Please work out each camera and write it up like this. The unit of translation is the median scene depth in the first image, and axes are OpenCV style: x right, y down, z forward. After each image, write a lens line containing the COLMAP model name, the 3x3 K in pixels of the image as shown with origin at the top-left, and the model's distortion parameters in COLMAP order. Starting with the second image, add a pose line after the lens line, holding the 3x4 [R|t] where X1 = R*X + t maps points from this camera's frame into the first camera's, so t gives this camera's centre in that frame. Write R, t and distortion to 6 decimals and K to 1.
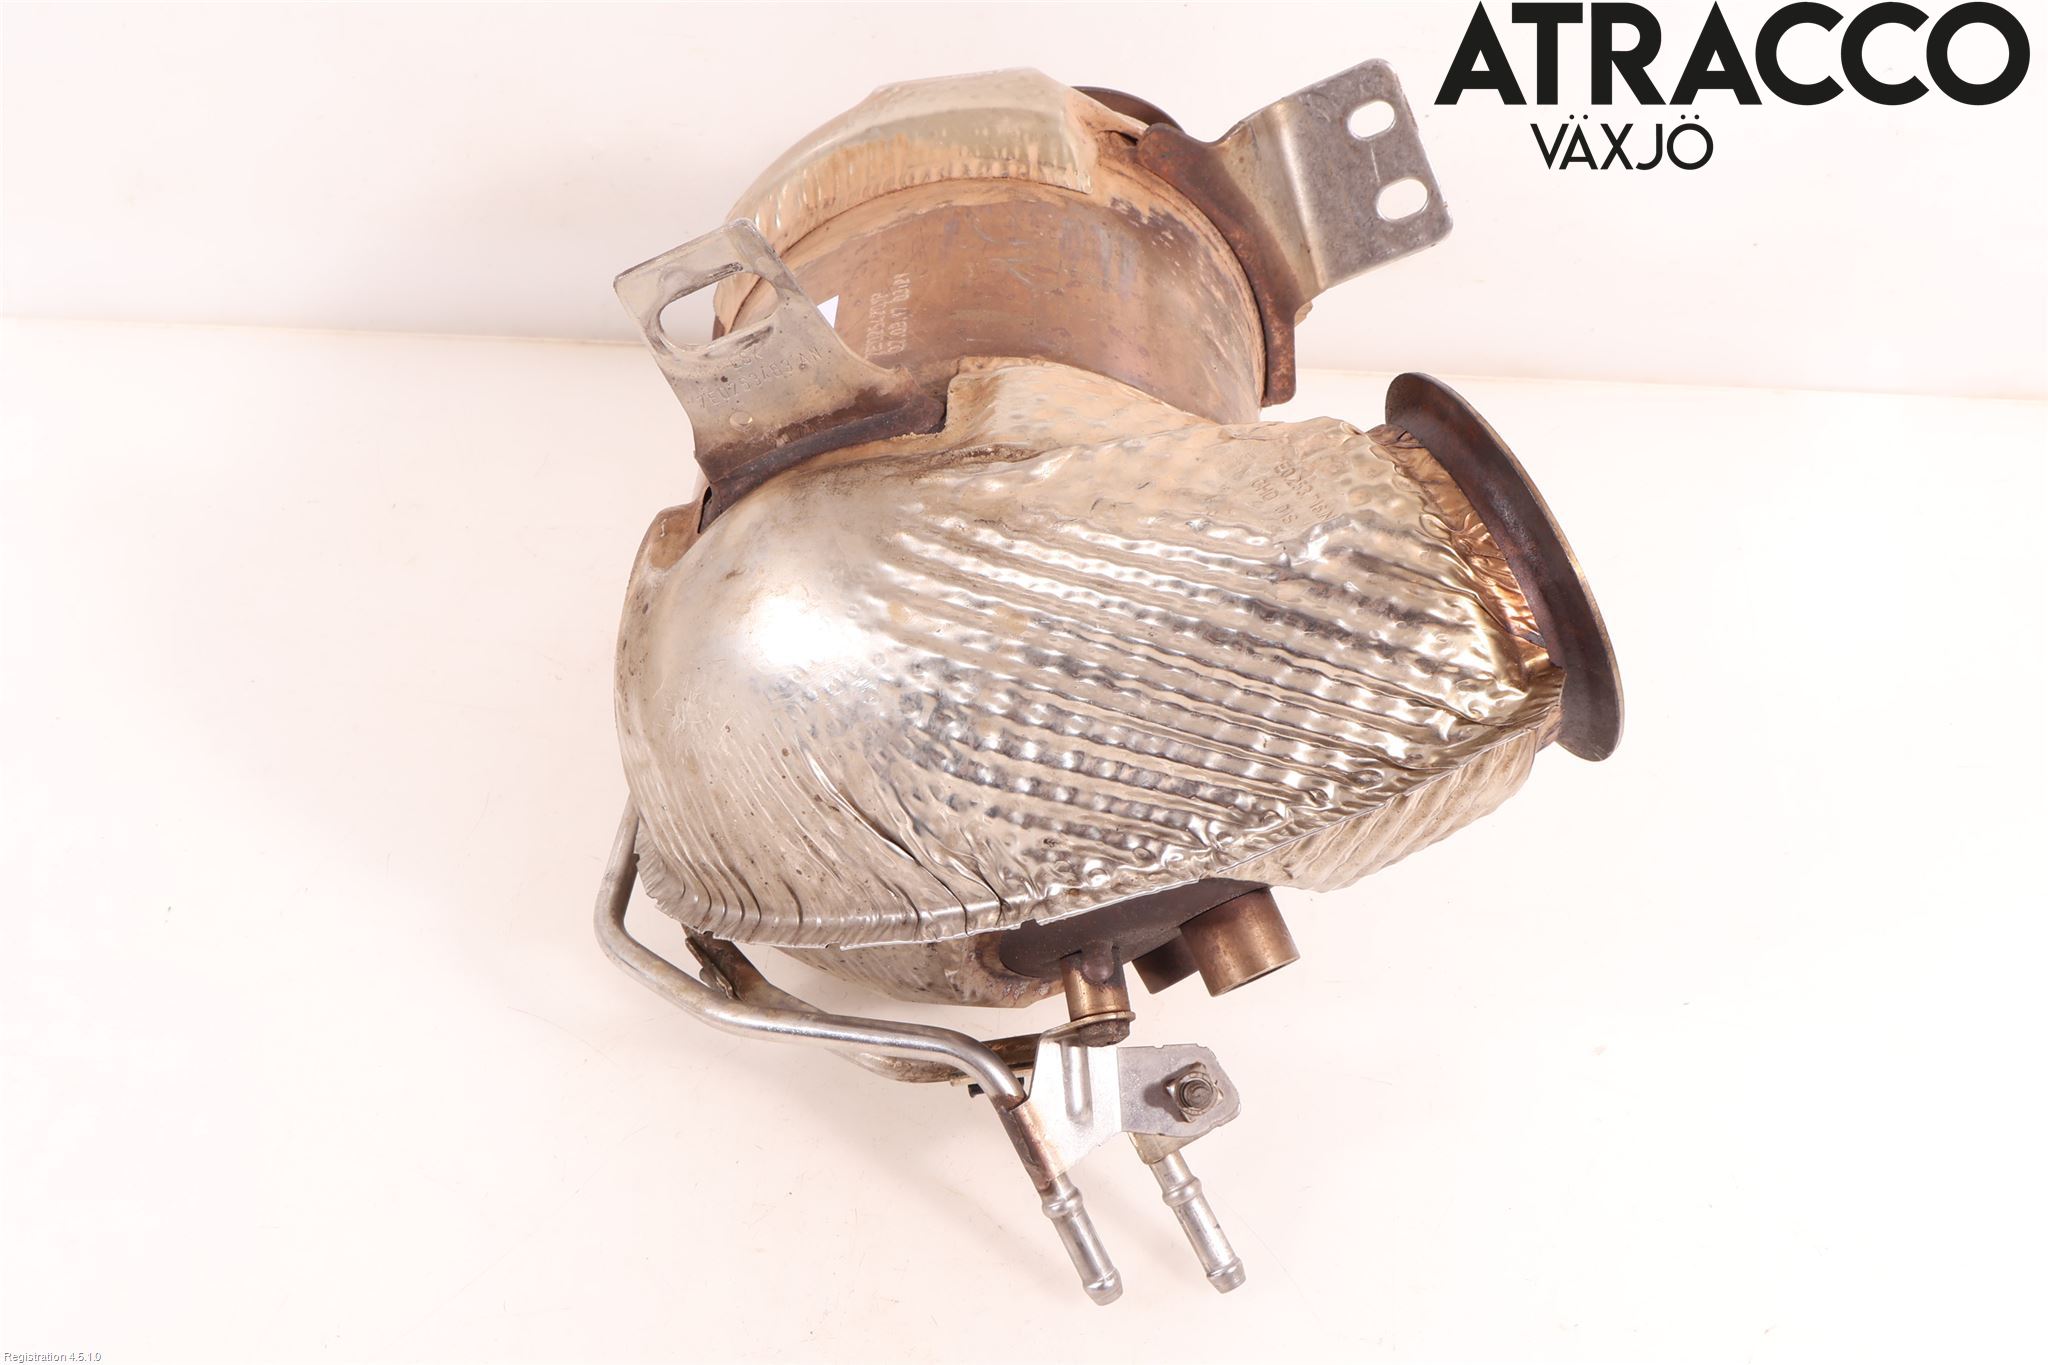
lens RADIAL K [[2187.0, 0, 1021.8], [0, 2187.0, 682.3], [0, 0, 1]] dist [0.008245, 0.000000]
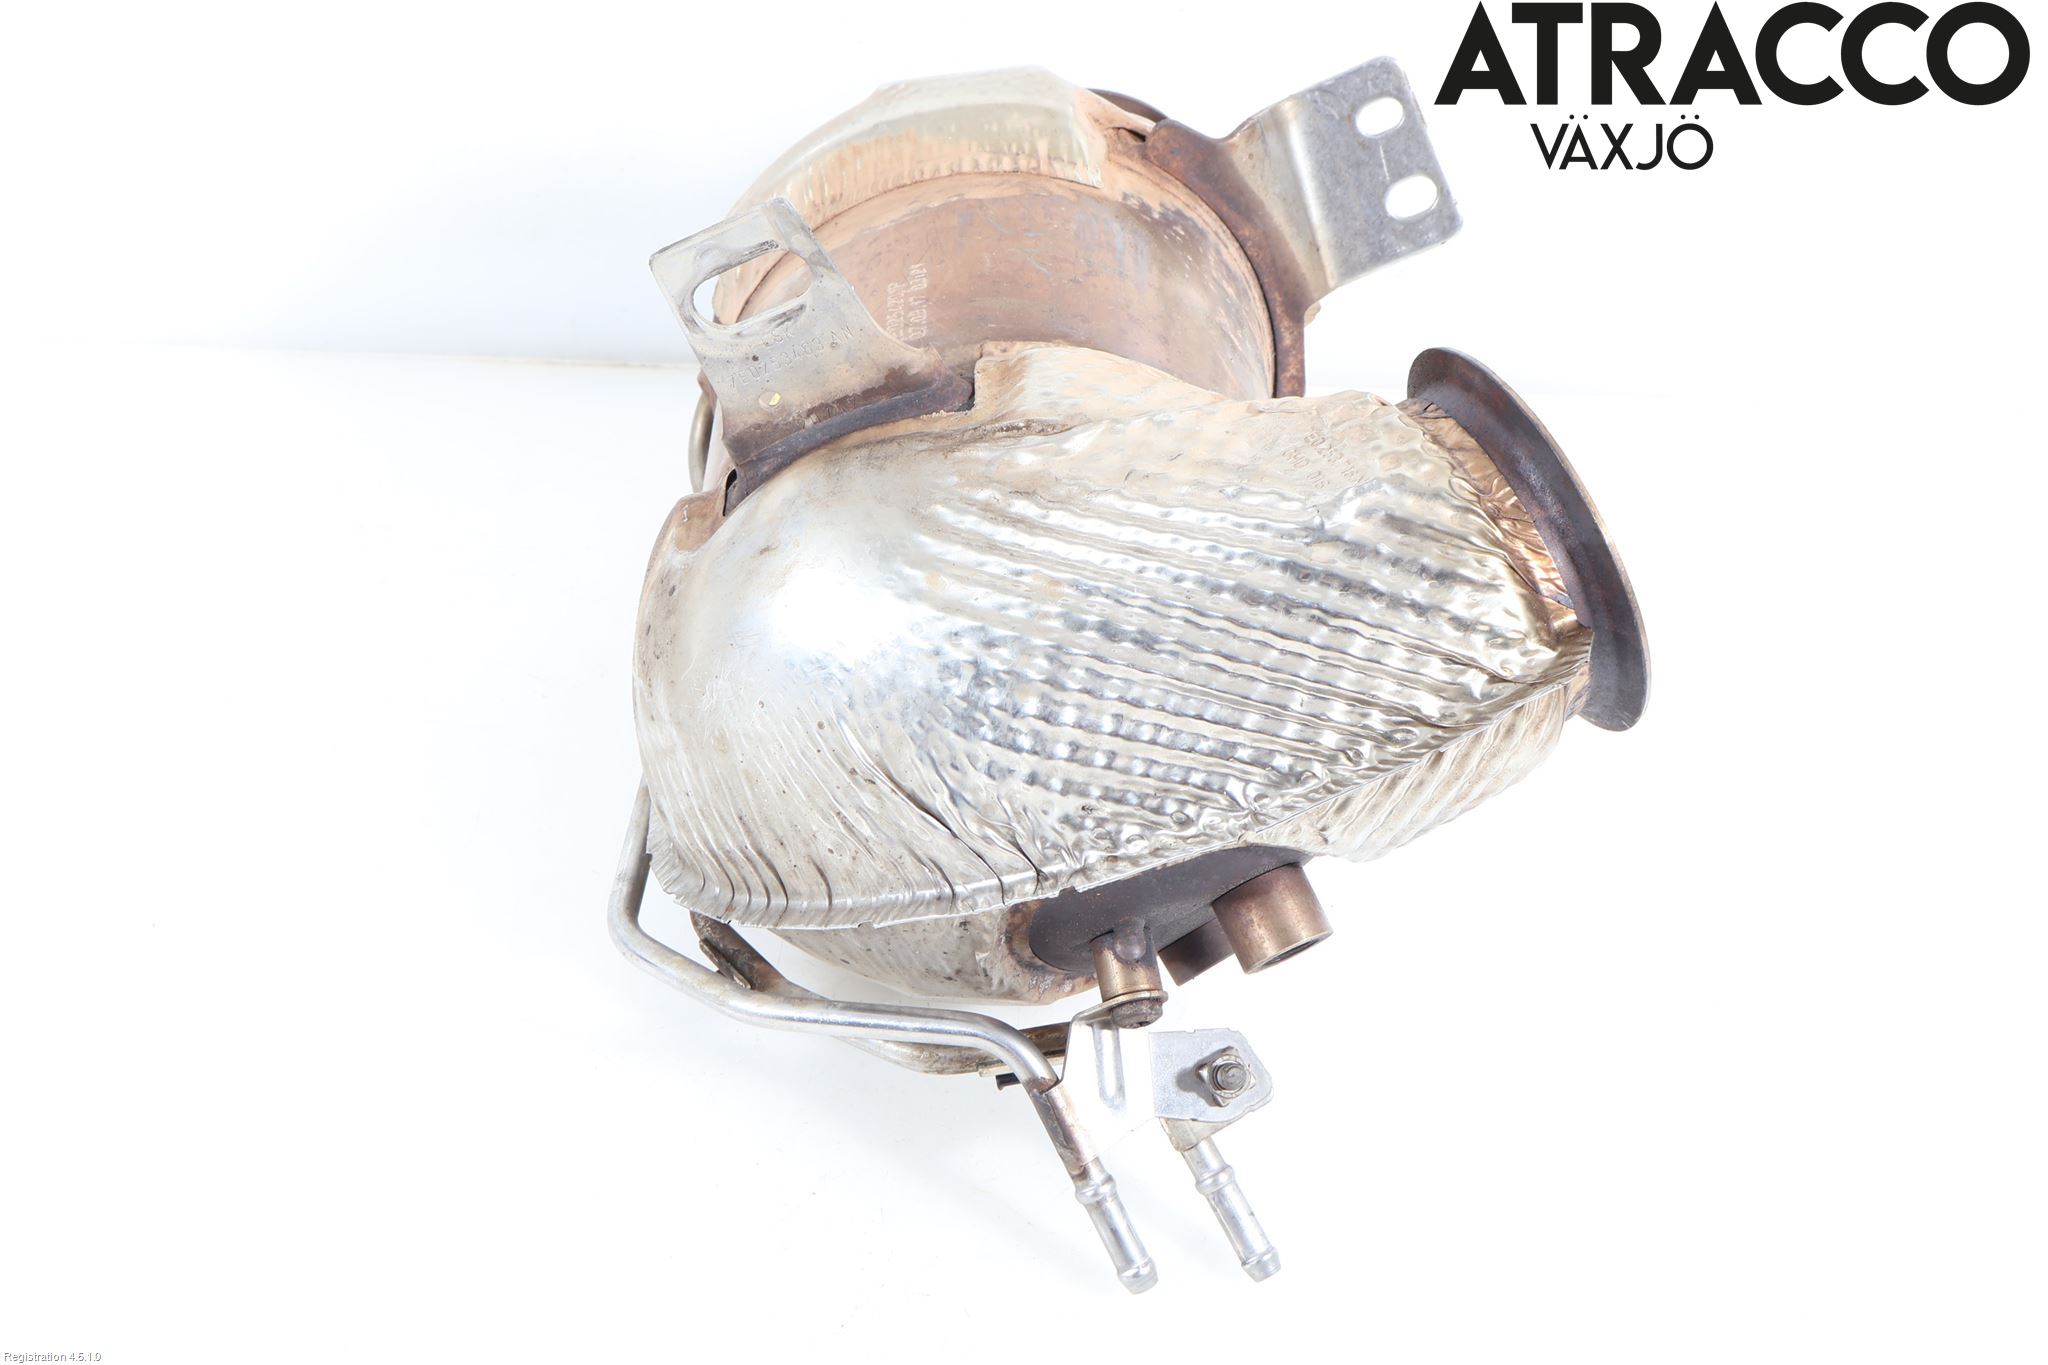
lens RADIAL K [[2478.9, 0, 1025.8], [0, 2478.9, 682.4], [0, 0, 1]] dist [0.002003, 0.000000]
pose [[0.999469, -0.008168, 0.031538, -0.049114], [0.009726, 0.998723, -0.049580, 0.068385], [-0.031093, 0.049860, 0.998272, -0.135055]]
